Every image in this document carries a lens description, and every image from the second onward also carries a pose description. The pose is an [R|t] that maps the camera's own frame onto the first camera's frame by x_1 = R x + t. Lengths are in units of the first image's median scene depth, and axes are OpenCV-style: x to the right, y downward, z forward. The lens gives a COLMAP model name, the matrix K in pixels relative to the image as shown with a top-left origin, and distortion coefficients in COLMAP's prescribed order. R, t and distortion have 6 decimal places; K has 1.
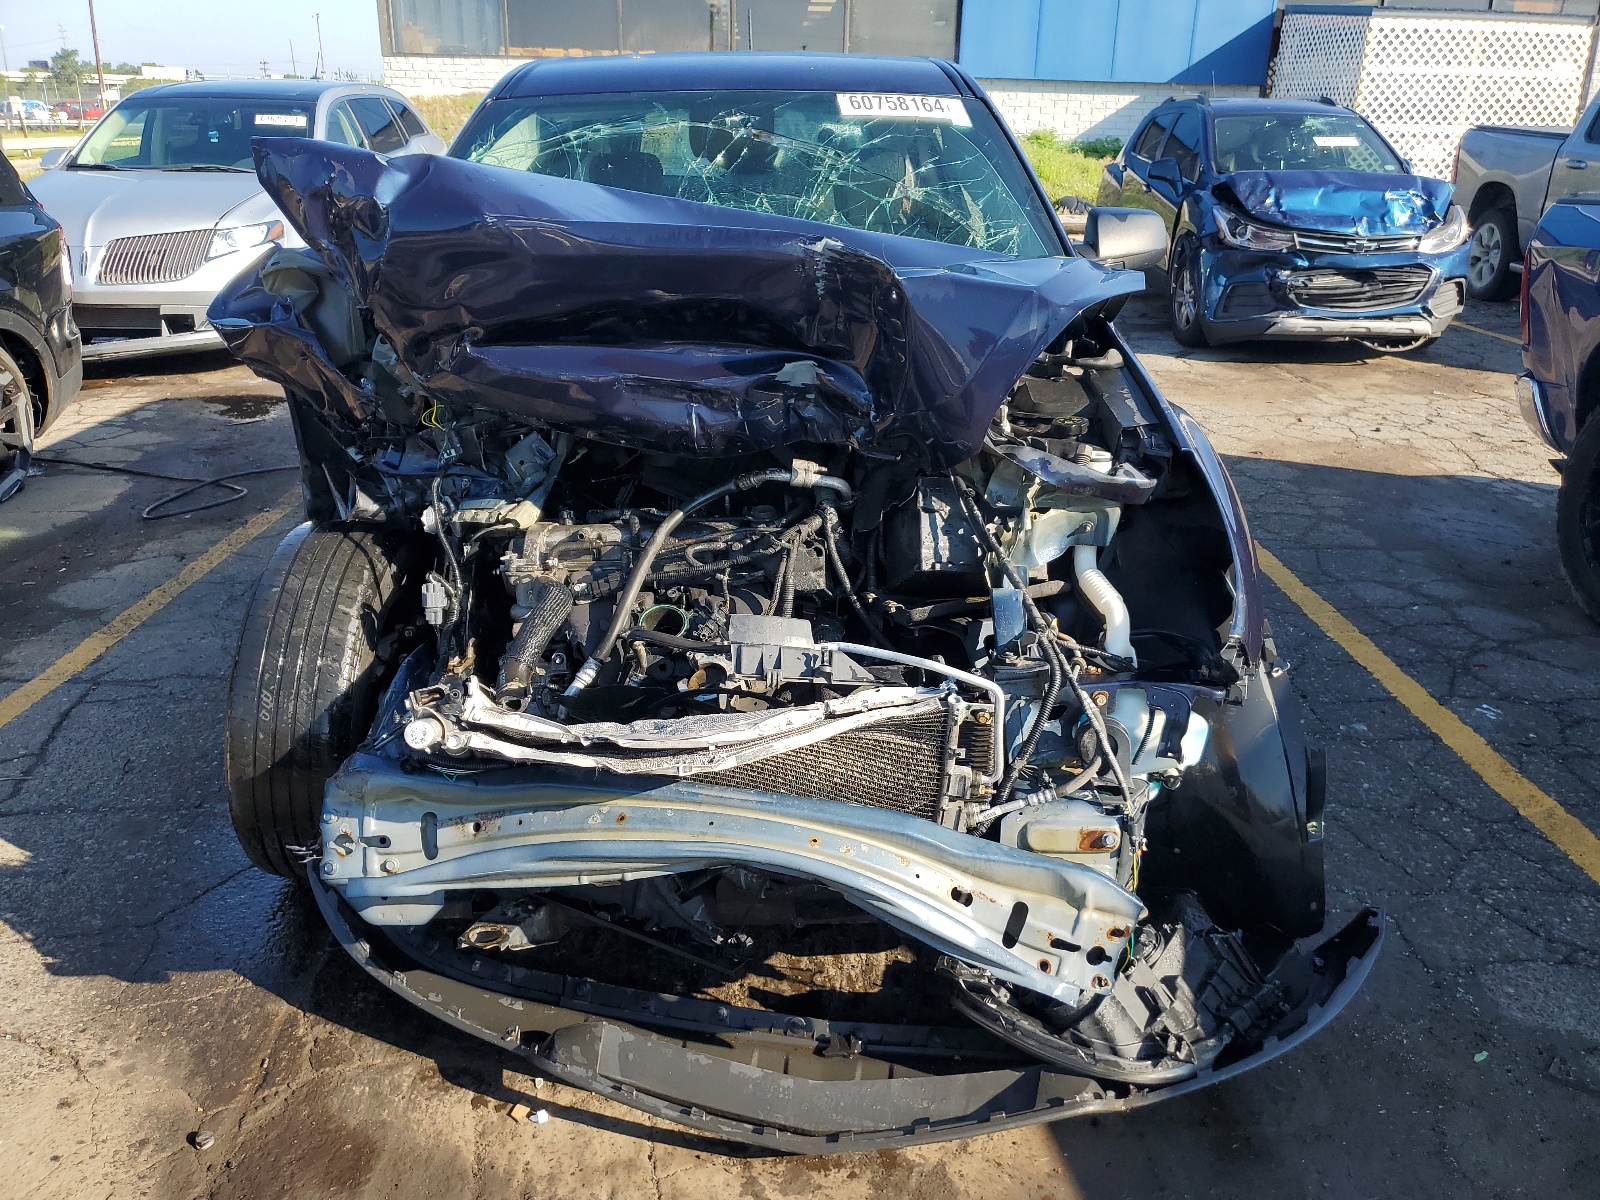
lens RADIAL K [[1222.0, 0, 800.0], [0, 1222.0, 600.0], [0, 0, 1]] dist [0.035100, 0.000845]
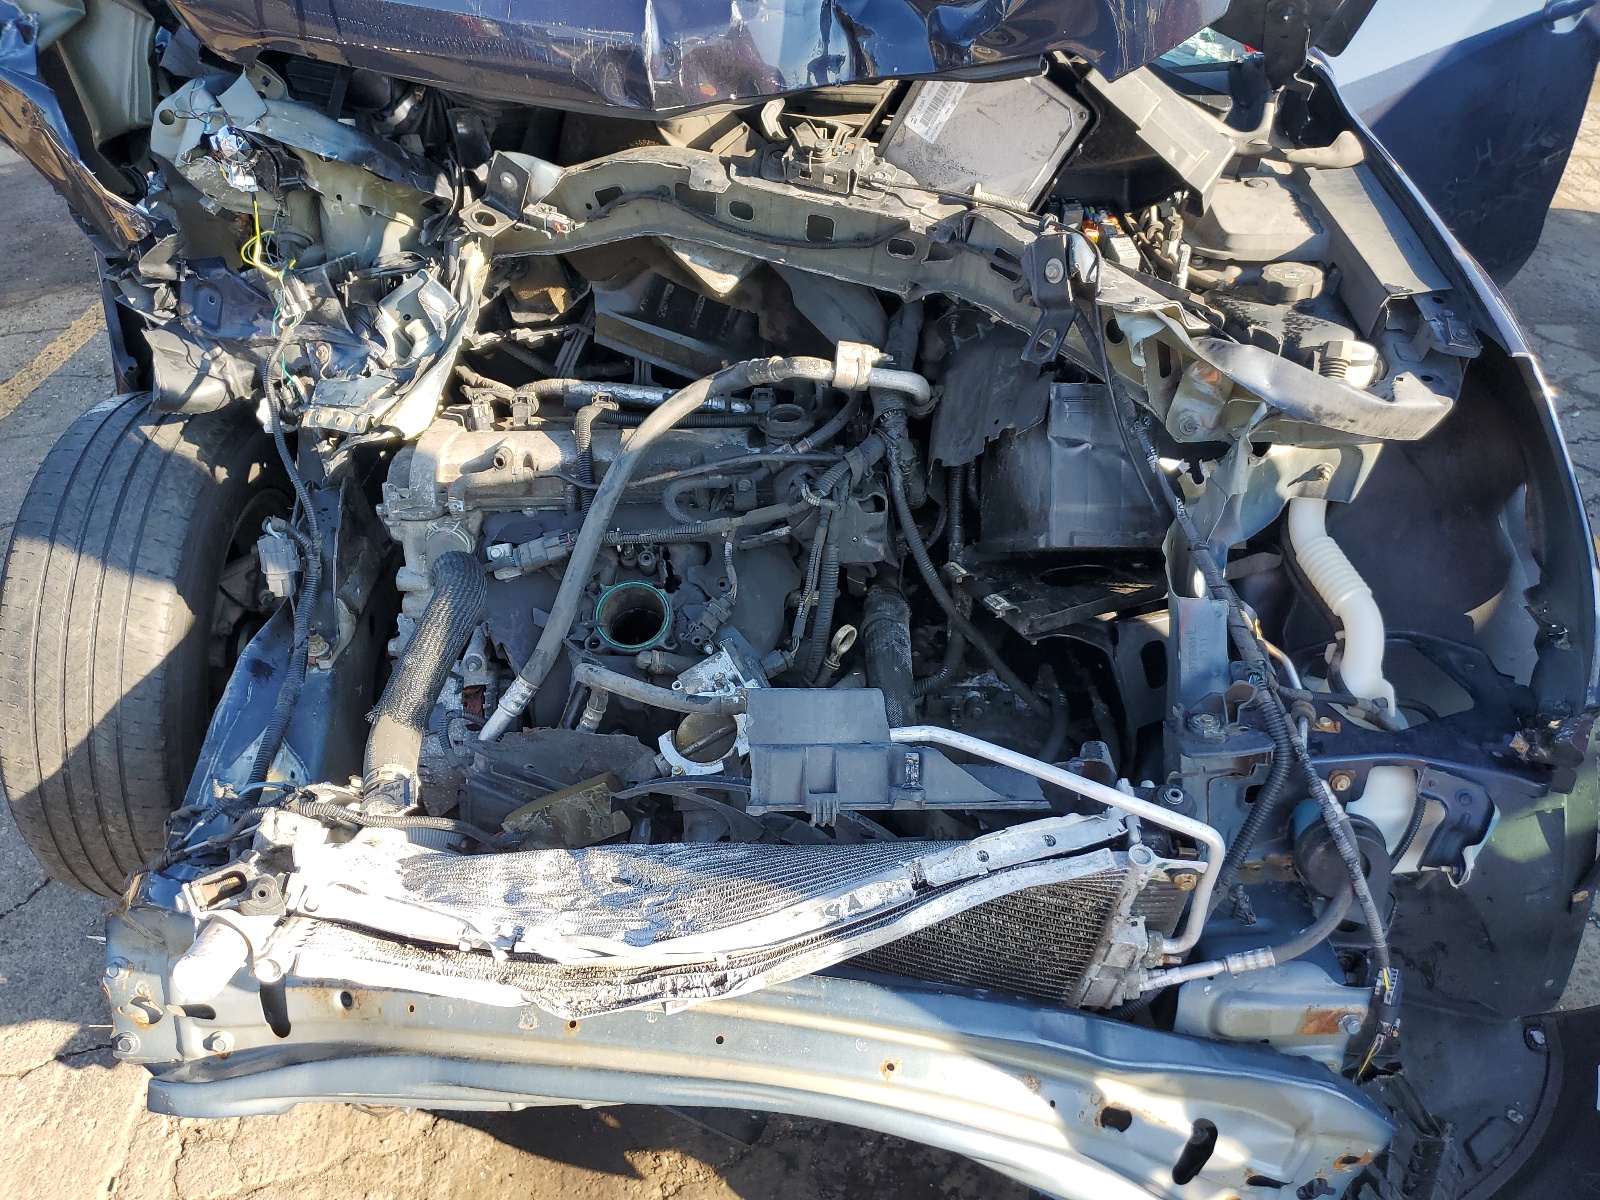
lens RADIAL K [[1195.7, 0, 775.7], [0, 1195.7, 601.6], [0, 0, 1]] dist [0.009436, 0.004024]
pose [[1.000000, -0.000815, 0.000372, -0.036889], [0.000688, 0.964503, 0.264073, -0.151116], [-0.000574, -0.264072, 0.964503, 0.395978]]
